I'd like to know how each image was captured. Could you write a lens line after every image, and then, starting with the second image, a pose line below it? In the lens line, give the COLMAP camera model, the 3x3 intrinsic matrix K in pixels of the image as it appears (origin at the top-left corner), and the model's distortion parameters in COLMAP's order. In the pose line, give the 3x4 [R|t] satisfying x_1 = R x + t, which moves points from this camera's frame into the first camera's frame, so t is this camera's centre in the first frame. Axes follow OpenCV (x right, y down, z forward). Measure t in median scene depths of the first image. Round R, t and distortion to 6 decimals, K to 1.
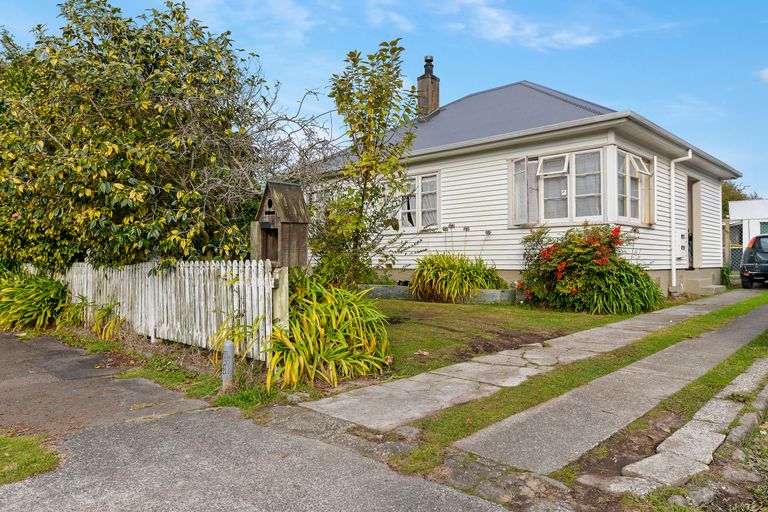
lens RADIAL K [[525.5, 0, 383.0], [0, 525.5, 256.7], [0, 0, 1]] dist [0.008058, 0.001927]
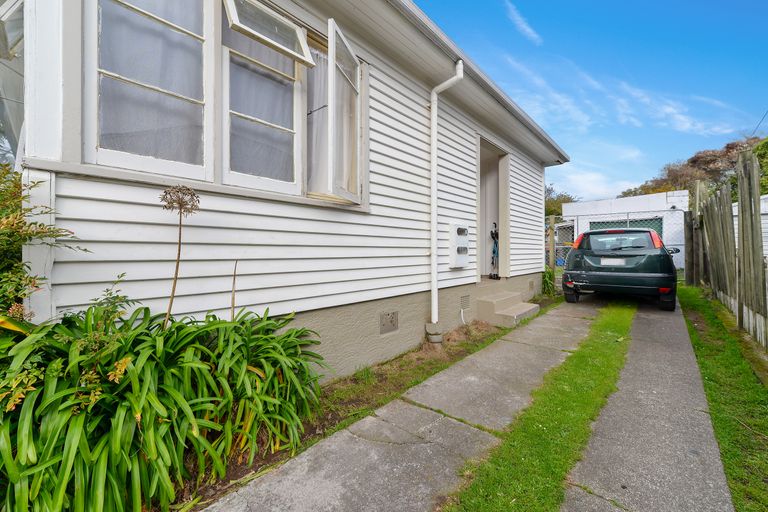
lens RADIAL K [[315.7, 0, 385.4], [0, 315.7, 253.5], [0, 0, 1]] dist [0.020689, 0.000102]
pose [[0.998767, -0.001498, 0.049625, 0.417022], [0.000794, 0.999899, 0.014216, -0.016852], [-0.049642, -0.014159, 0.998667, 0.582275]]
